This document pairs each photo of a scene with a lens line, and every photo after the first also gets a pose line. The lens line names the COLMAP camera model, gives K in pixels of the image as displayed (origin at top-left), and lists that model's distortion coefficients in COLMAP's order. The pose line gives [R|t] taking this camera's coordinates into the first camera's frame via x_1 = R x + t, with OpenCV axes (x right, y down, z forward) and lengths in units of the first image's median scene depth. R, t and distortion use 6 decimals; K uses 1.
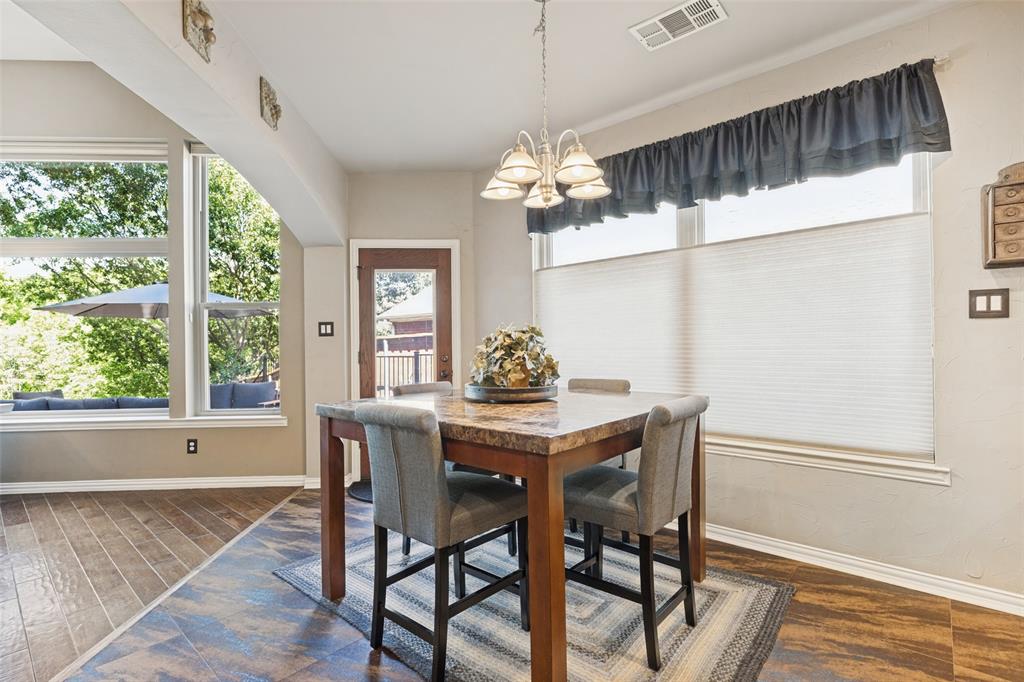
lens RADIAL K [[476.3, 0, 507.7], [0, 476.3, 342.8], [0, 0, 1]] dist [0.012596, -0.000628]
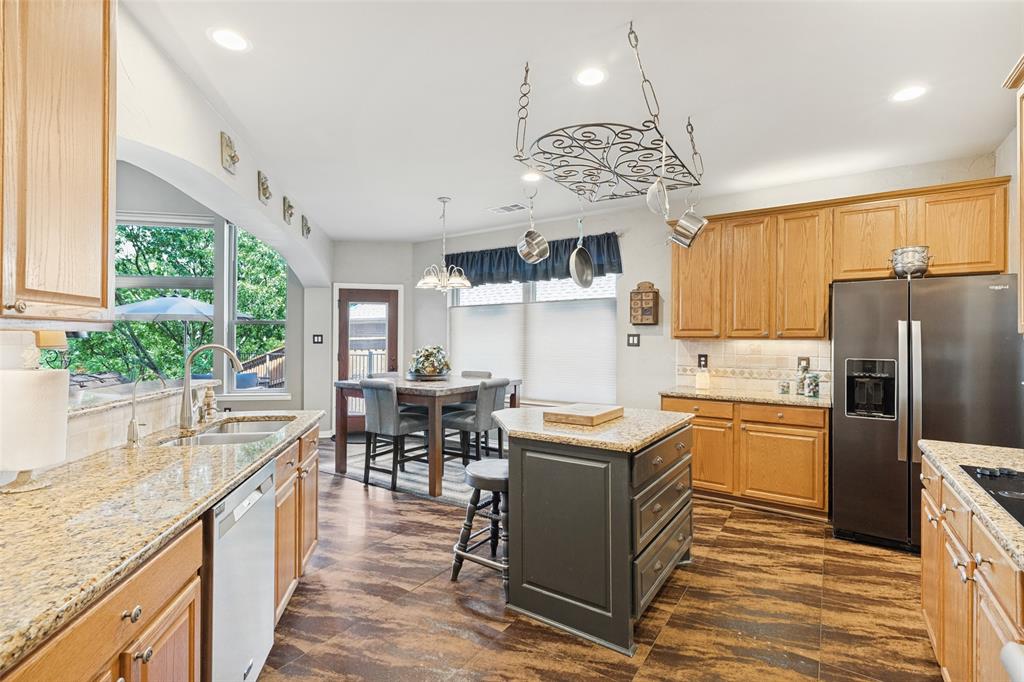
lens RADIAL K [[476.3, 0, 512.4], [0, 476.3, 341.1], [0, 0, 1]] dist [0.012596, -0.000628]
pose [[0.990992, 0.017487, 0.132776, 0.095793], [-0.018560, 0.999804, 0.006848, -0.078482], [-0.132630, -0.009251, 0.991122, -1.179158]]
